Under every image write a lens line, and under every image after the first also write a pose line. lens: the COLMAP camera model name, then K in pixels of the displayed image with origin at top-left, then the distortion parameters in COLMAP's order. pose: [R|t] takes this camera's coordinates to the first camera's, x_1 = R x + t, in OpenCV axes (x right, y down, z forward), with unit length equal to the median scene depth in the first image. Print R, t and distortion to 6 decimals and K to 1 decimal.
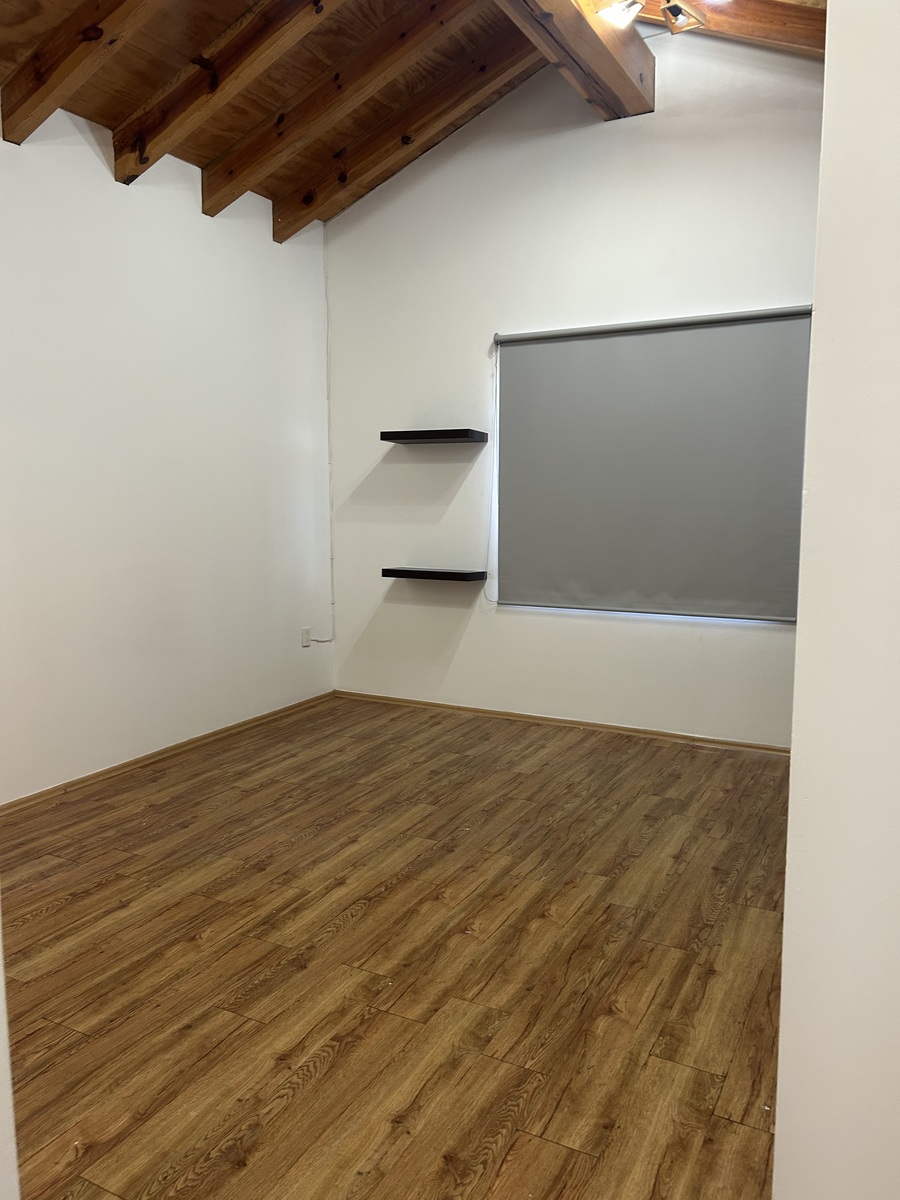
lens RADIAL K [[899.4, 0, 444.2], [0, 899.4, 600.9], [0, 0, 1]] dist [0.054257, -0.062822]
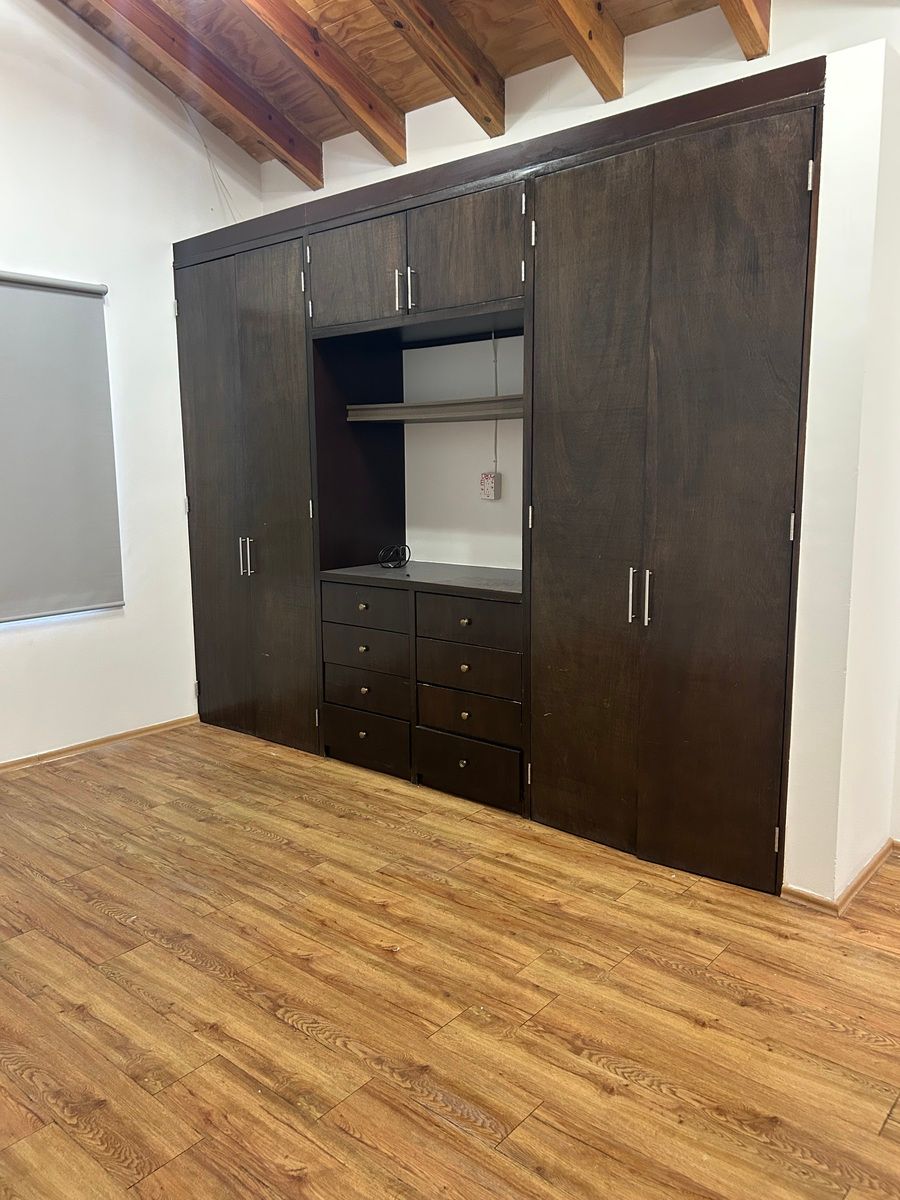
lens RADIAL K [[899.4, 0, 440.3], [0, 899.4, 609.6], [0, 0, 1]] dist [0.054257, -0.062822]
pose [[0.214210, -0.156164, 0.964224, -0.754546], [0.128540, 0.983059, 0.130659, -0.085587], [-0.968293, 0.095953, 0.230654, 0.667278]]
